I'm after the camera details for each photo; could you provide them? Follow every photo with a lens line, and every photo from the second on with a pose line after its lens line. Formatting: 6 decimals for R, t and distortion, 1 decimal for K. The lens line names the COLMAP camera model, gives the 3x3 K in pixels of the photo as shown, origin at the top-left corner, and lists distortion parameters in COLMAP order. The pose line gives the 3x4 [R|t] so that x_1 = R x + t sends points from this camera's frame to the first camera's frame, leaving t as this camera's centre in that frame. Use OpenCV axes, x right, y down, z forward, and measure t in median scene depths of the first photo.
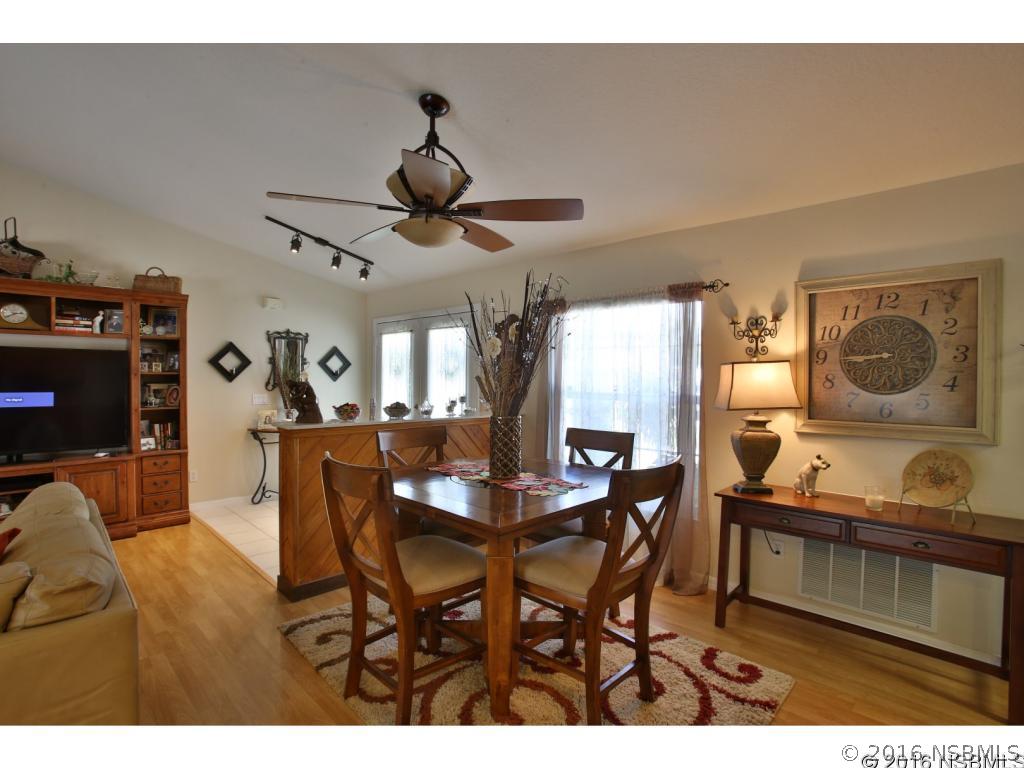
lens RADIAL K [[499.1, 0, 512.0], [0, 499.1, 384.0], [0, 0, 1]] dist [-0.020935, 0.000307]
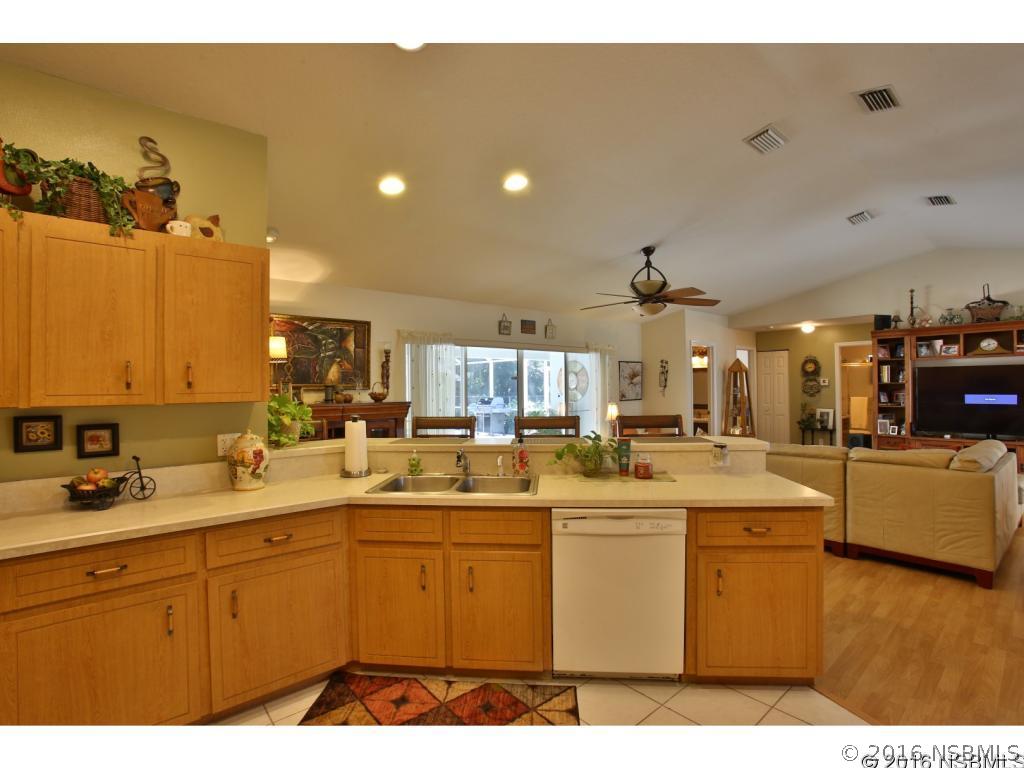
lens RADIAL K [[499.1, 0, 512.0], [0, 499.1, 384.0], [0, 0, 1]] dist [-0.020935, 0.000307]
pose [[-0.050603, -0.008194, -0.998685, 0.619734], [-0.003341, 0.999962, -0.008035, 0.001522], [0.998713, 0.002930, -0.050629, -0.448514]]
